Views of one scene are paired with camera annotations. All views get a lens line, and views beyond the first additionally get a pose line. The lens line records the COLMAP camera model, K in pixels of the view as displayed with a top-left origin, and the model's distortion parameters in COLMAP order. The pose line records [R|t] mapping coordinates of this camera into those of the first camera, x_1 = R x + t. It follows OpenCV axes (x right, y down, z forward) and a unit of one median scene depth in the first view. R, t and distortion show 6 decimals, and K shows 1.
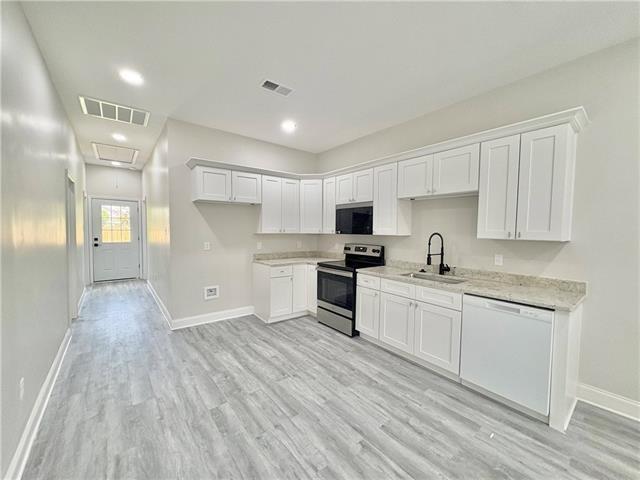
lens RADIAL K [[257.8, 0, 320.0], [0, 257.8, 240.0], [0, 0, 1]] dist [0.000224, -0.000022]
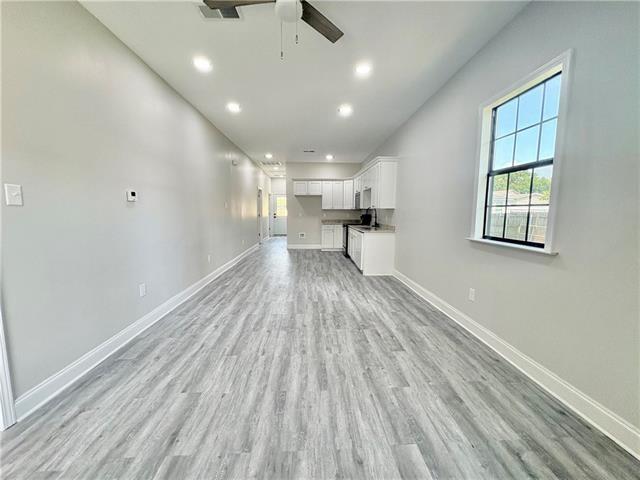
lens RADIAL K [[257.8, 0, 320.0], [0, 257.8, 240.0], [0, 0, 1]] dist [0.000224, -0.000022]
pose [[0.803041, 0.061541, -0.592738, 0.980984], [-0.027039, 0.997392, 0.066921, 0.080707], [0.595310, -0.037713, 0.802610, -0.673955]]
